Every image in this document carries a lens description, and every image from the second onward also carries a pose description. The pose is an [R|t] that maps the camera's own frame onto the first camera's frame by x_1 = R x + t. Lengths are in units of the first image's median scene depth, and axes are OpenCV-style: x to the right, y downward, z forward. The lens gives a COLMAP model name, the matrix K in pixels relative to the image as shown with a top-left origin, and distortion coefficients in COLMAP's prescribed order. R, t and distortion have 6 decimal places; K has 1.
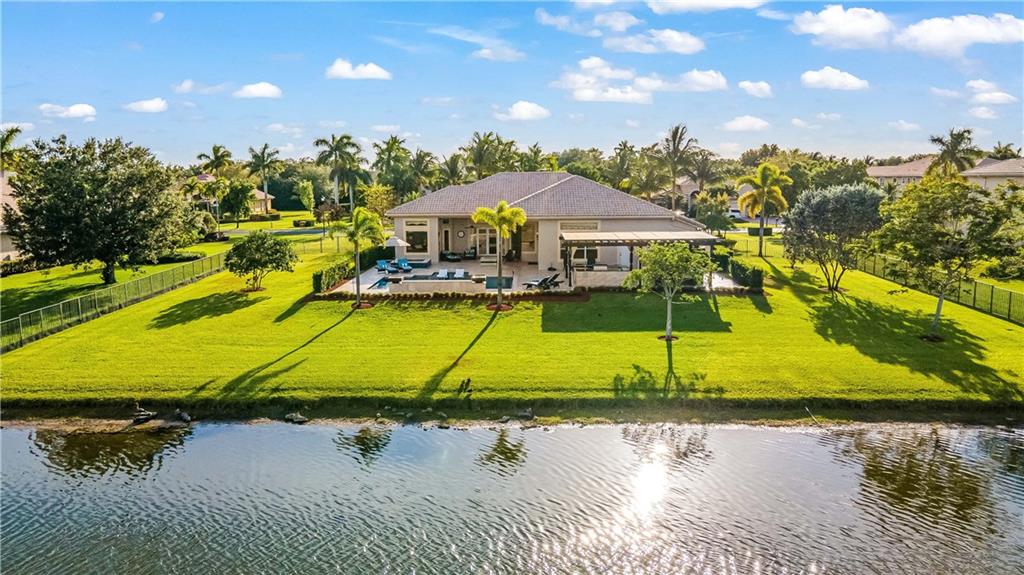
lens RADIAL K [[718.8, 0, 512.0], [0, 718.8, 287.5], [0, 0, 1]] dist [0.000142, -0.082408]
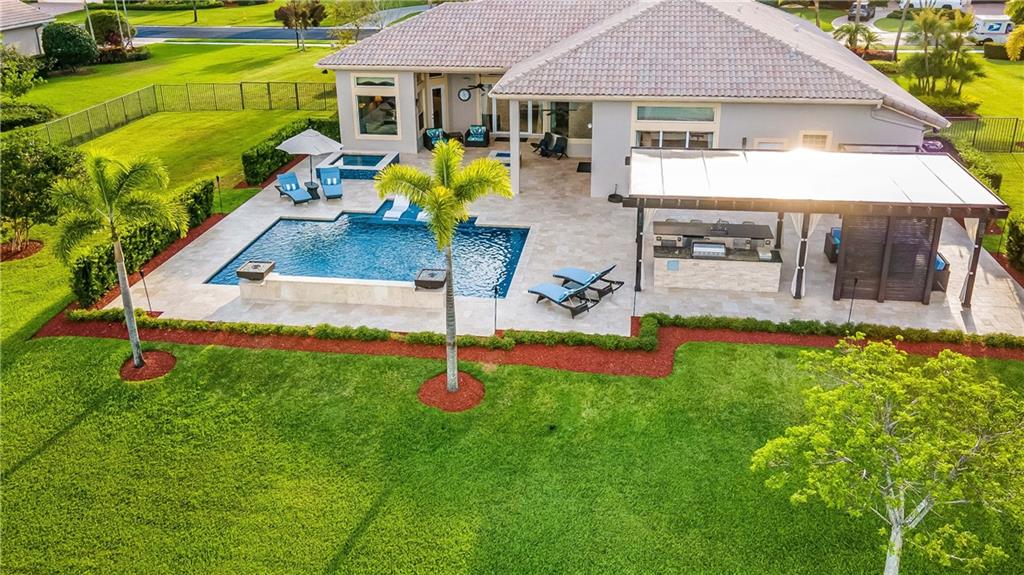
lens RADIAL K [[860.3, 0, 516.8], [0, 860.3, 253.2], [0, 0, 1]] dist [0.050715, -0.001463]
pose [[0.993458, 0.041605, -0.106353, 0.061786], [-0.017108, 0.974987, 0.221604, -0.143161], [0.112913, -0.218334, 0.969320, 0.465166]]
